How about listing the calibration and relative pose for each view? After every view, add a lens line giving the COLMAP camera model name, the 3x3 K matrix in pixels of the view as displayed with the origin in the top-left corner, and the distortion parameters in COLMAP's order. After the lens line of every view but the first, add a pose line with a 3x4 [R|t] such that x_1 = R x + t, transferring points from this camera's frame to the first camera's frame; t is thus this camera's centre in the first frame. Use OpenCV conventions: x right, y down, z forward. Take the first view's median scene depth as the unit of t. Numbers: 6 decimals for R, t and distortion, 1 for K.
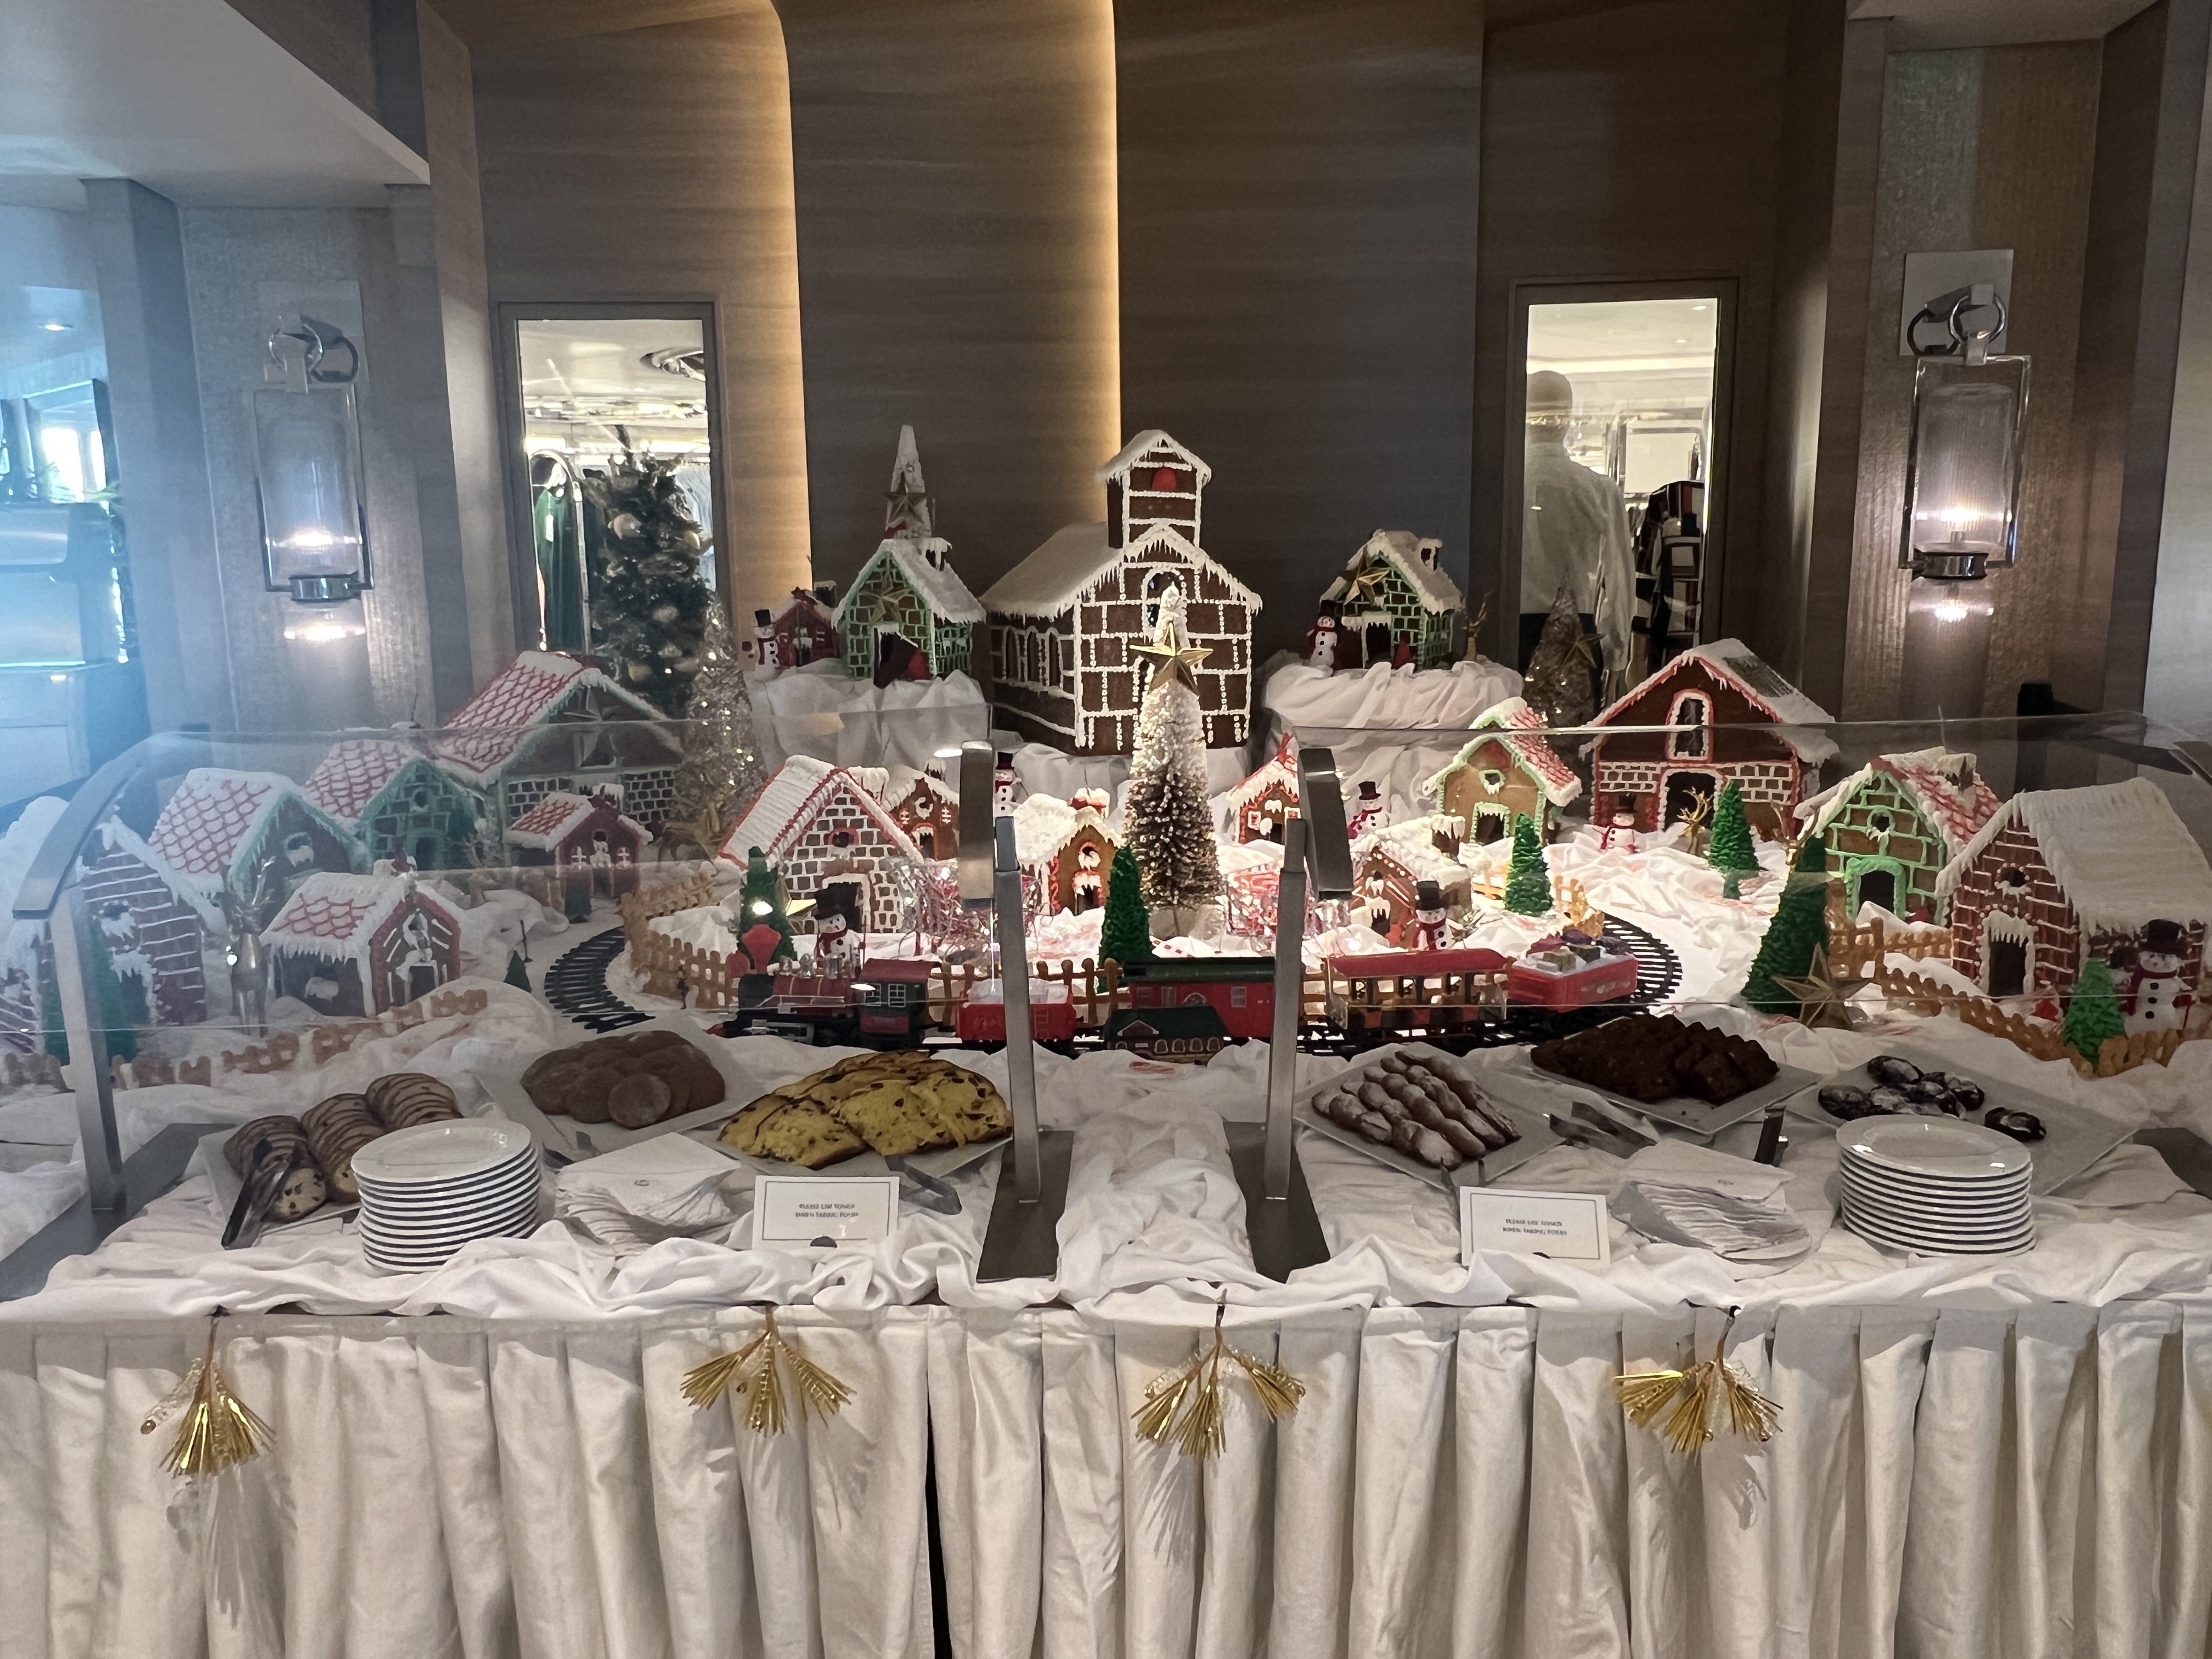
lens RADIAL K [[1440.5, 0, 1106.0], [0, 1440.5, 829.5], [0, 0, 1]] dist [-0.003401, -0.002039]
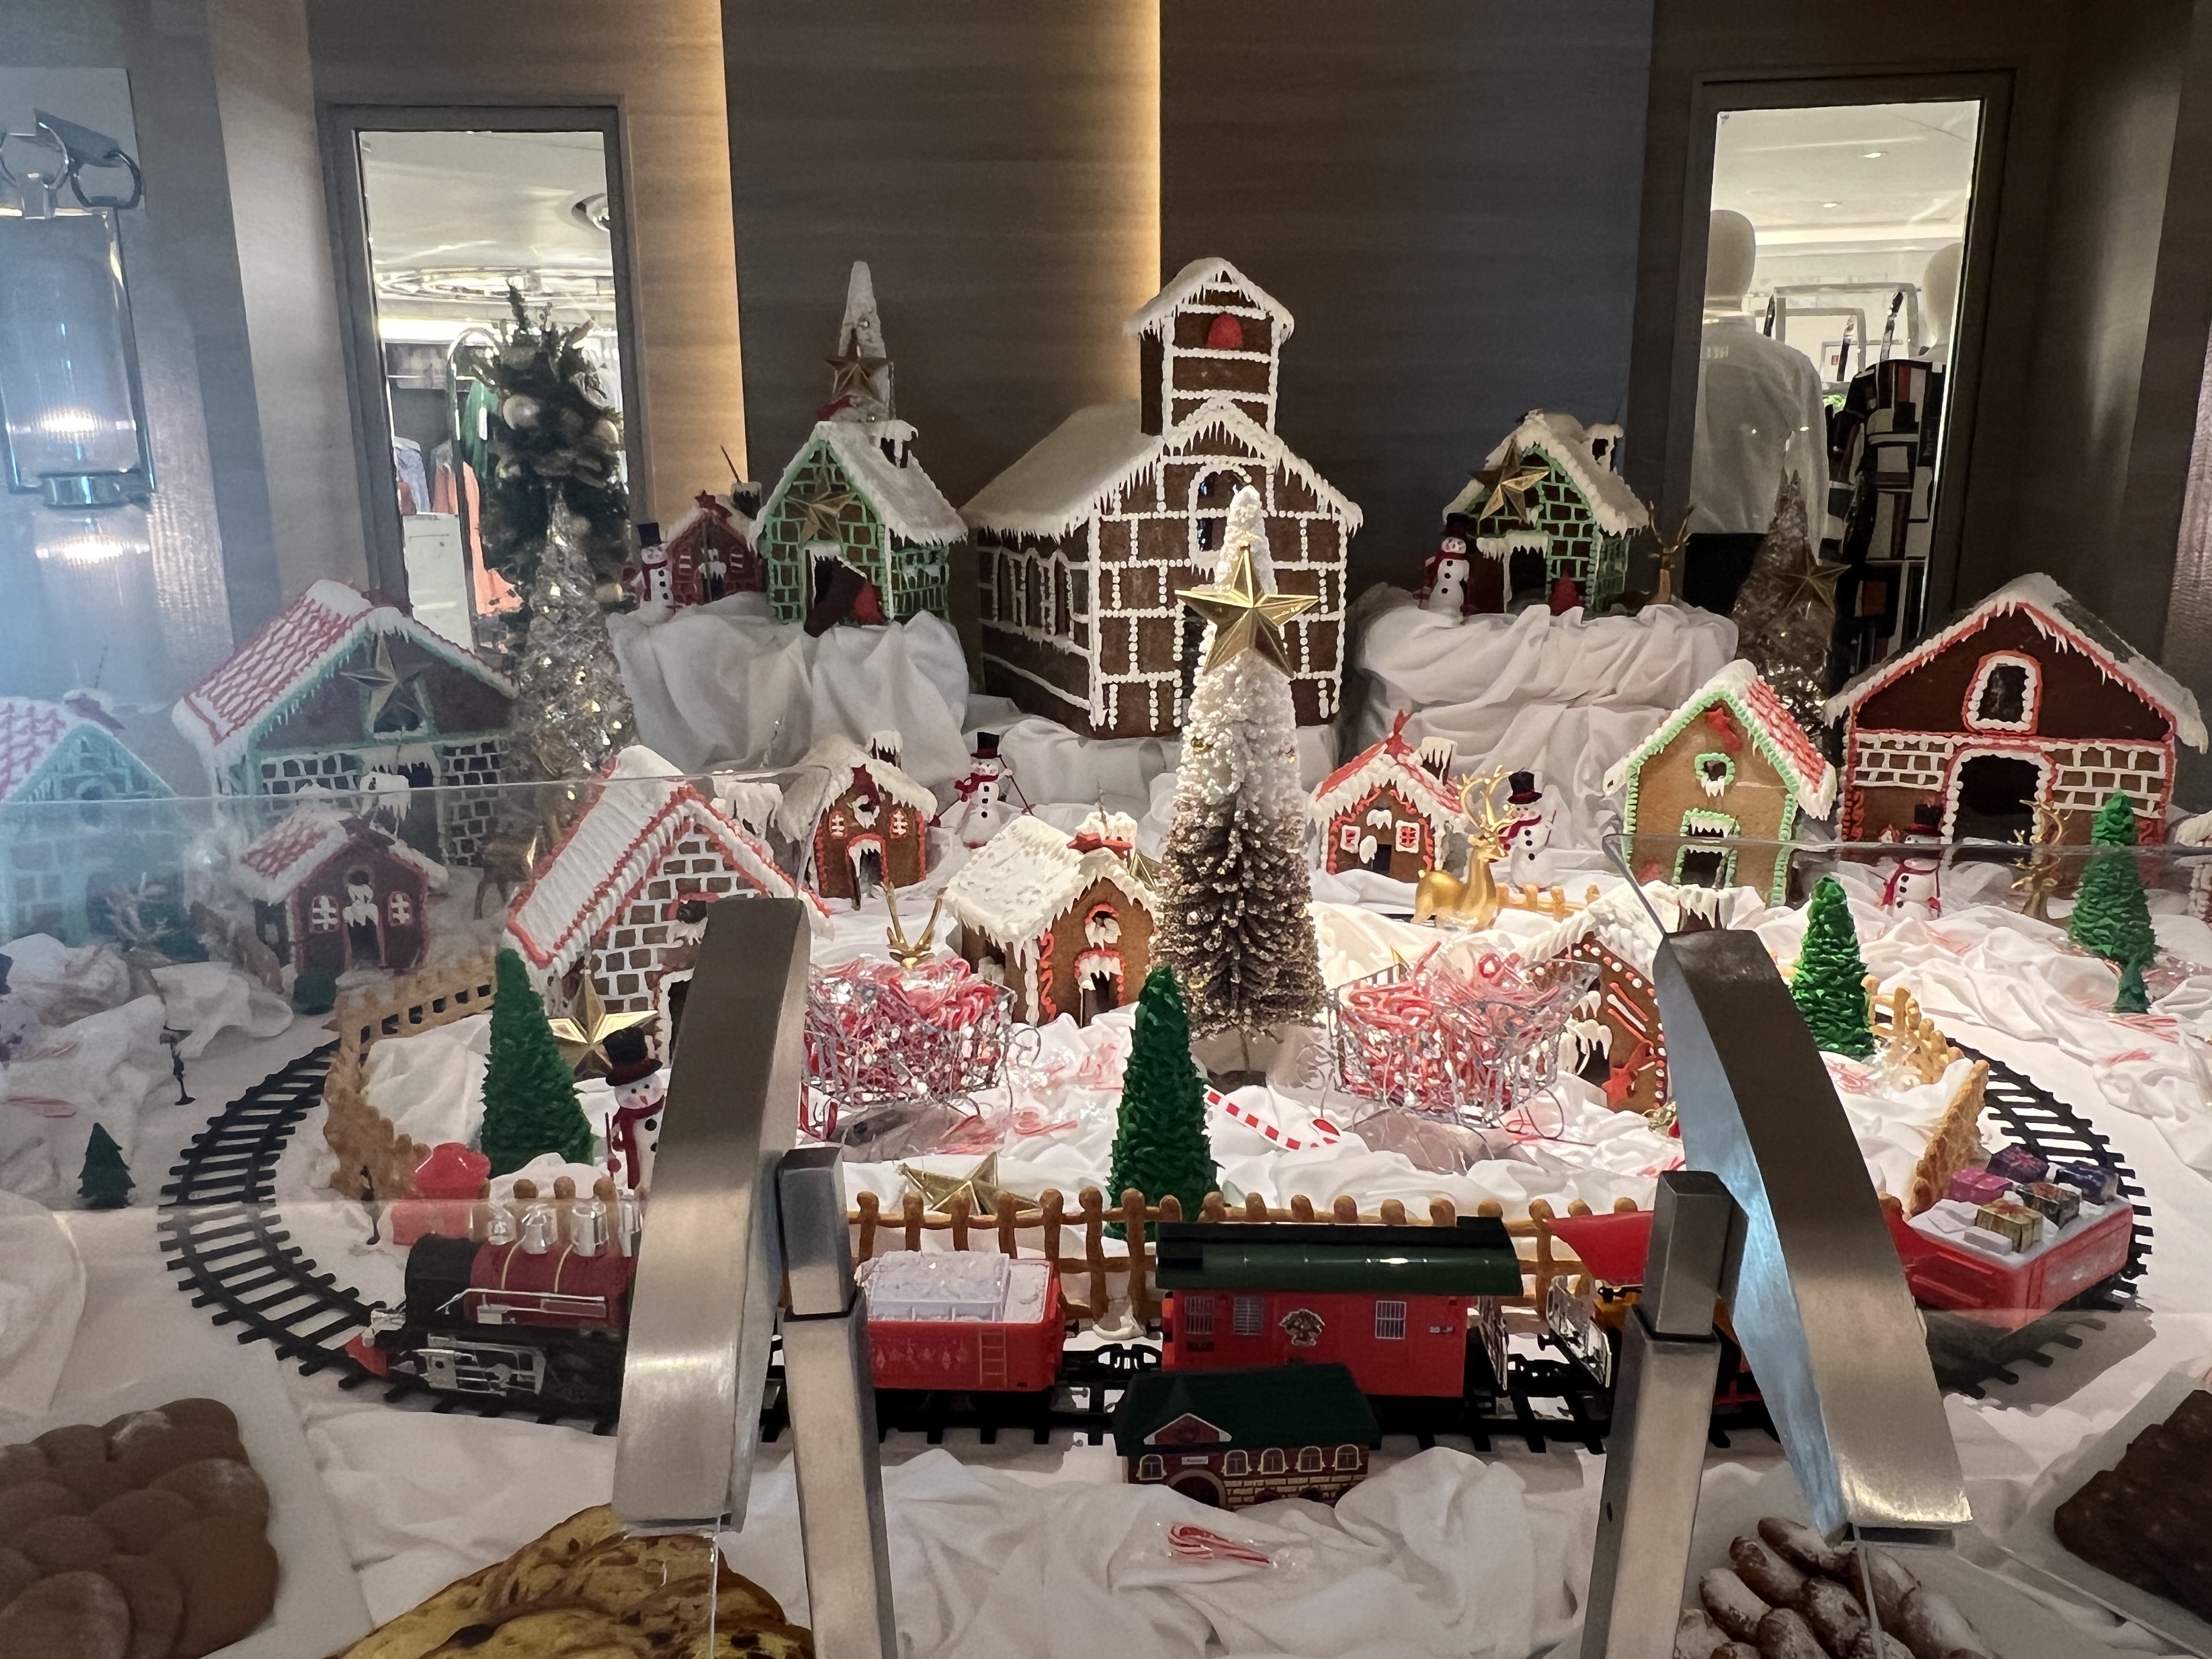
lens RADIAL K [[1440.5, 0, 1106.0], [0, 1440.5, 829.5], [0, 0, 1]] dist [-0.003401, -0.002039]
pose [[0.999696, 0.010948, -0.022084, 0.002128], [-0.009671, 0.998319, 0.057147, -0.046524], [0.022673, -0.056916, 0.998121, 0.302482]]
